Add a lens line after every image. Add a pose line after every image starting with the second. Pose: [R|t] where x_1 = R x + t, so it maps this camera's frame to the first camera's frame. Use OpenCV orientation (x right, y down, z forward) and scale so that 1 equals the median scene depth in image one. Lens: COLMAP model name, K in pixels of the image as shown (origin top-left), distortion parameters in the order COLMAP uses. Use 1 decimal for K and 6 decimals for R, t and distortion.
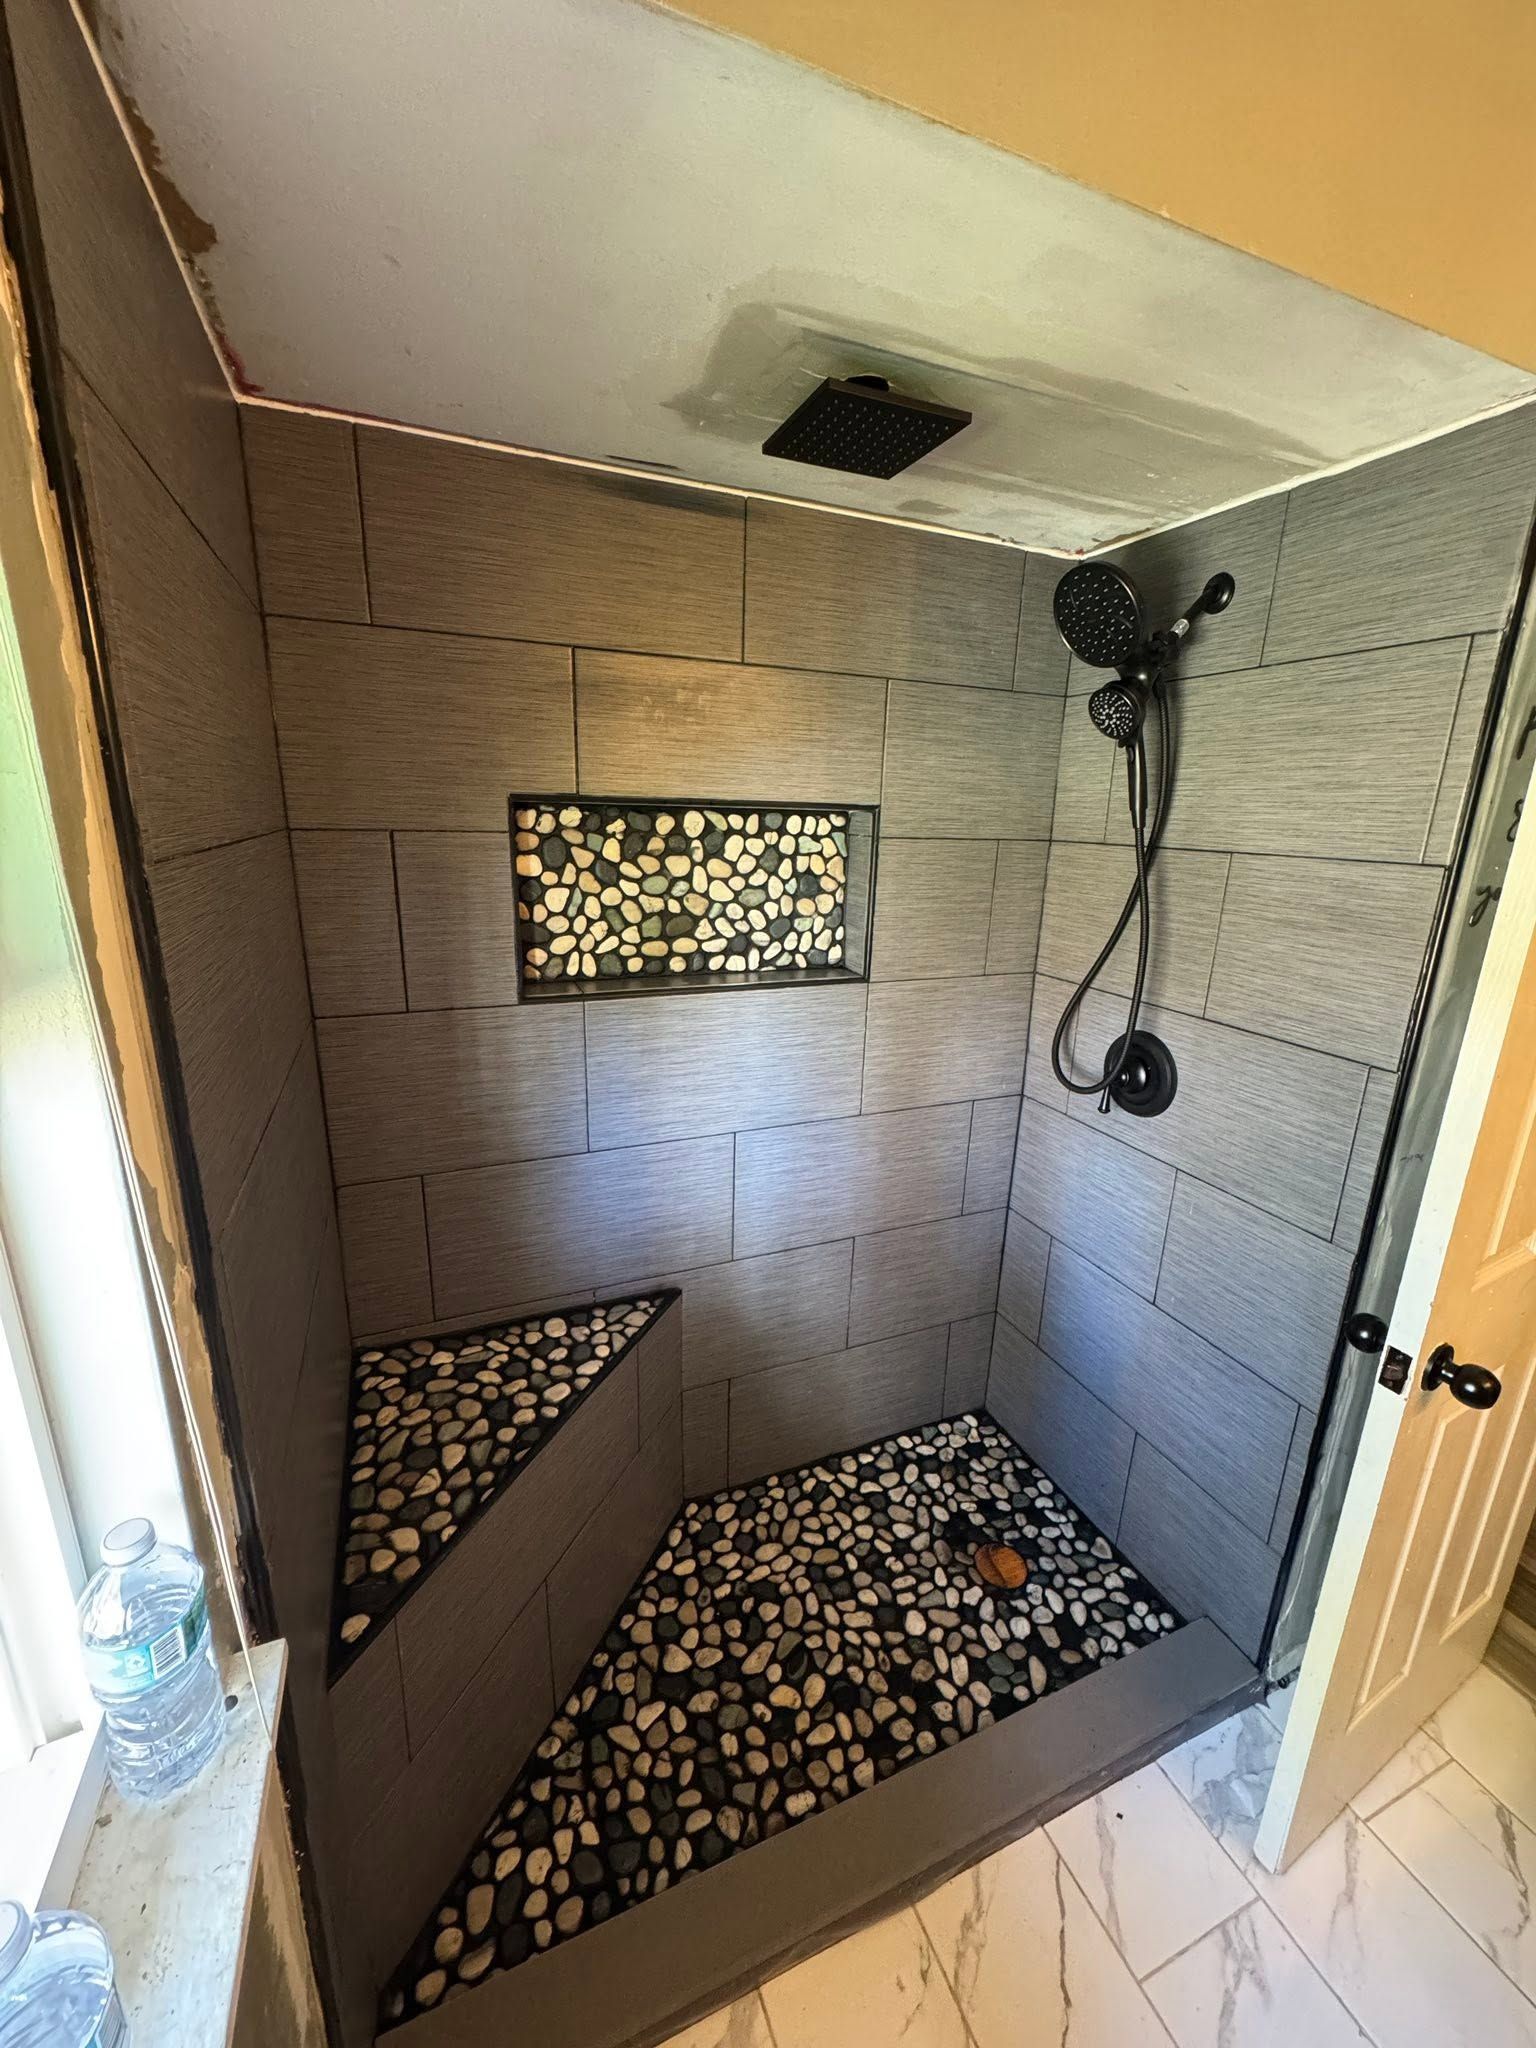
lens RADIAL K [[818.6, 0, 766.6], [0, 818.6, 1029.1], [0, 0, 1]] dist [0.000968, 0.000156]
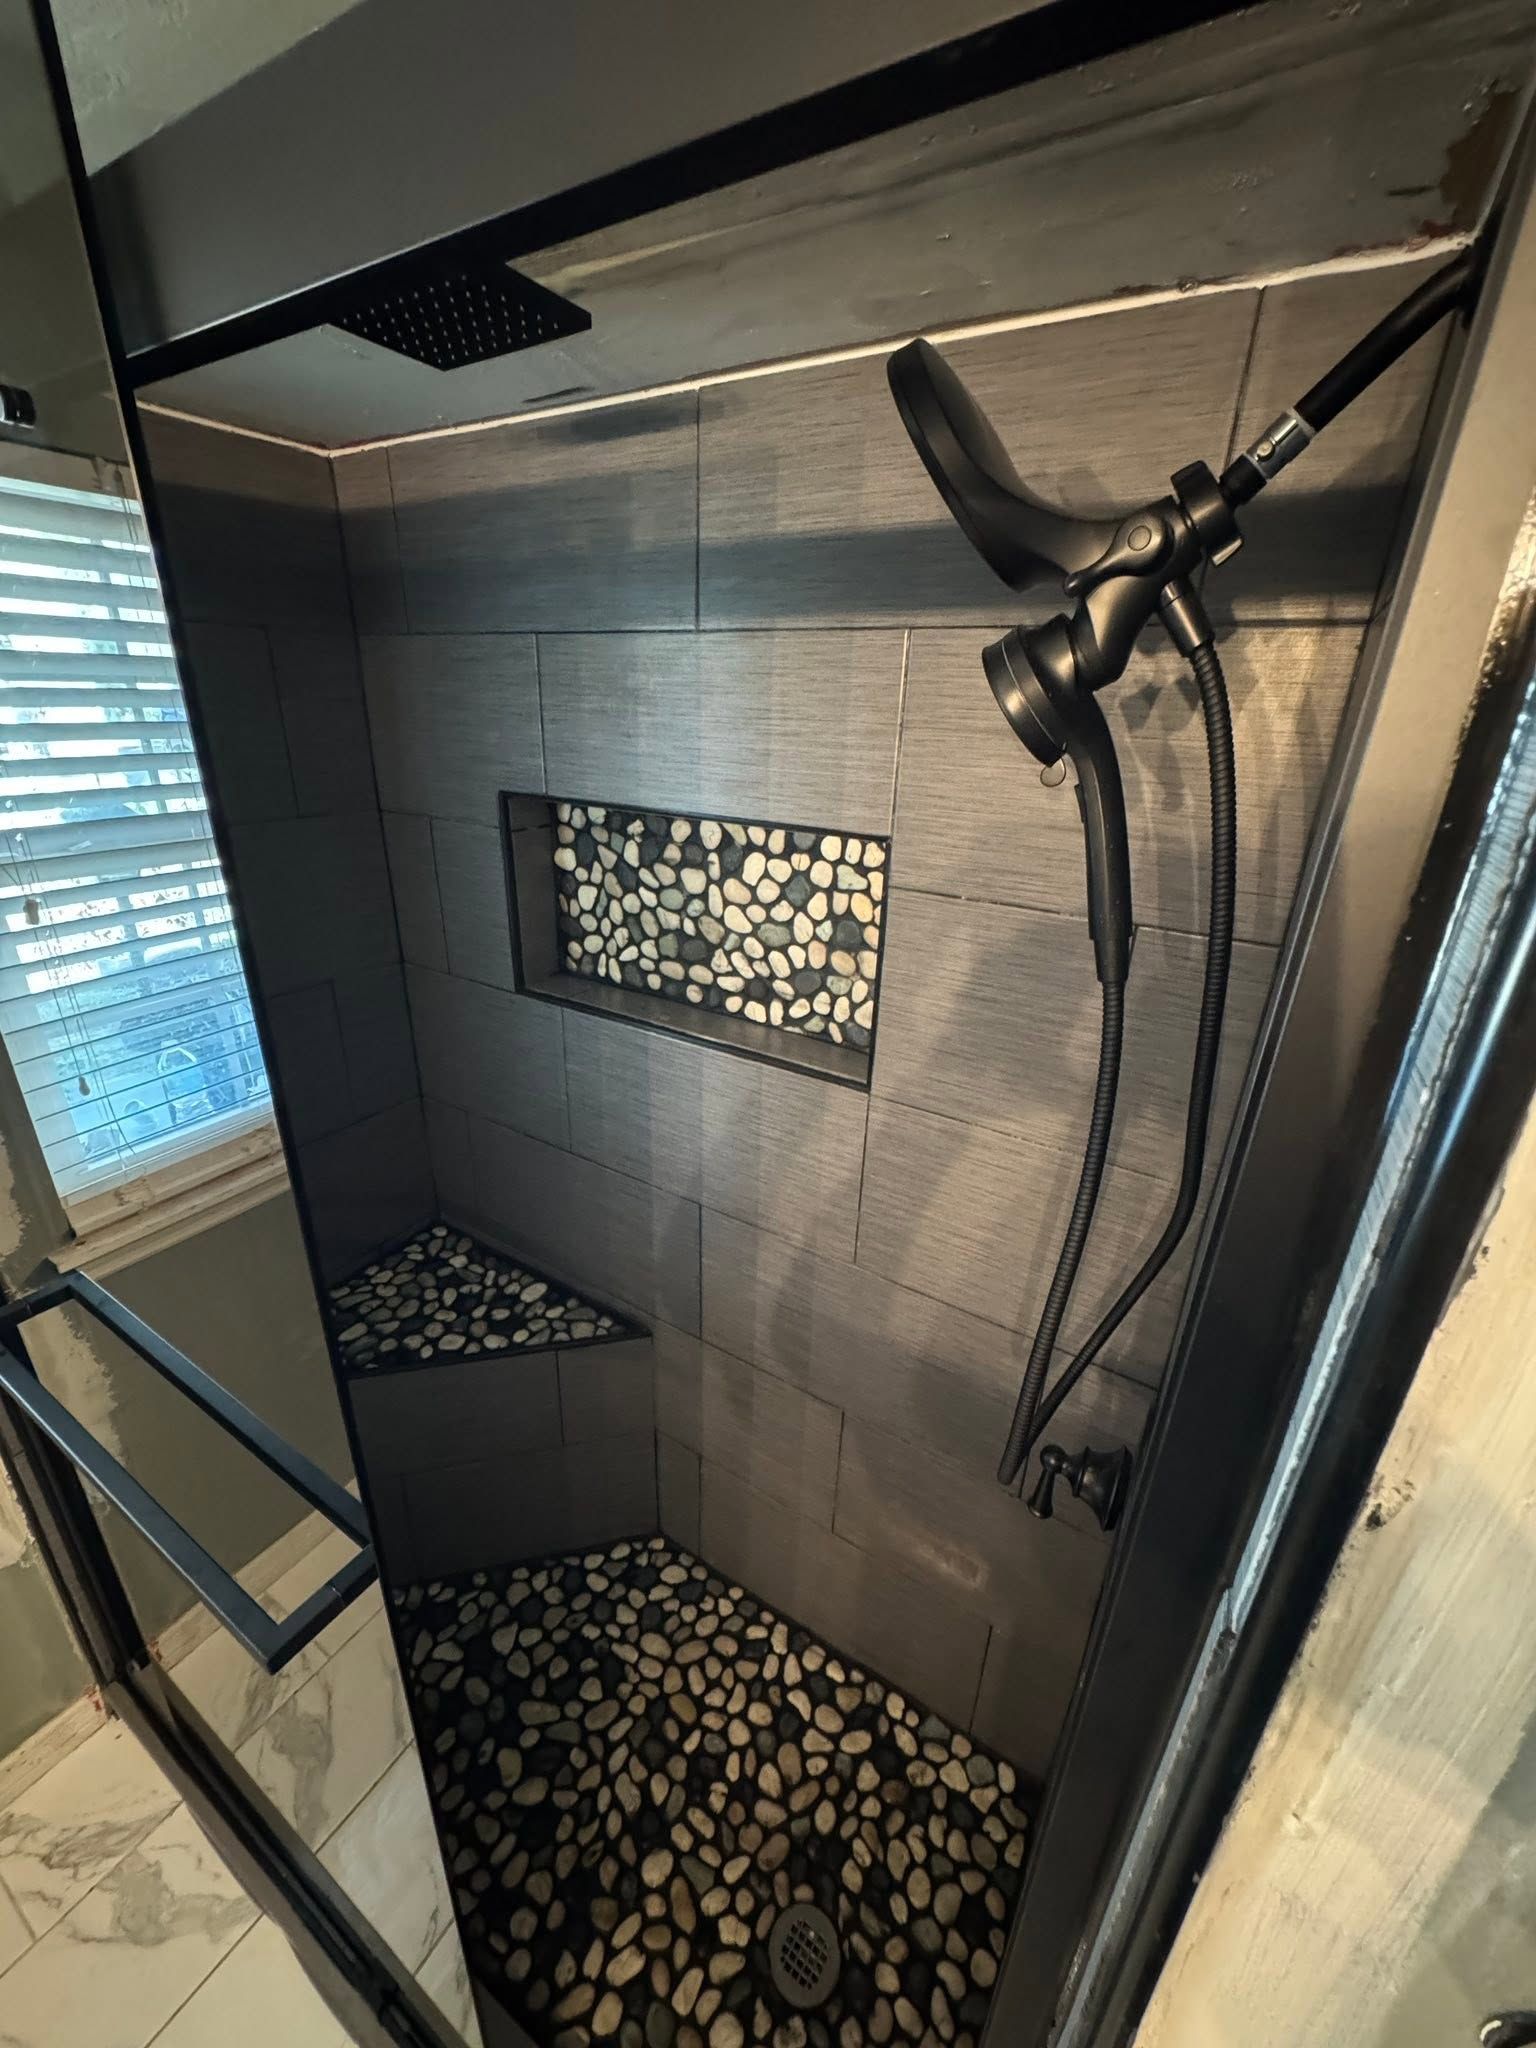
lens RADIAL K [[818.6, 0, 765.3], [0, 818.6, 1028.3], [0, 0, 1]] dist [0.000968, 0.000156]
pose [[0.575807, 0.298407, -0.761183, 0.581370], [-0.226812, 0.952773, 0.201941, -0.228792], [0.785495, 0.056367, 0.616295, 0.524060]]
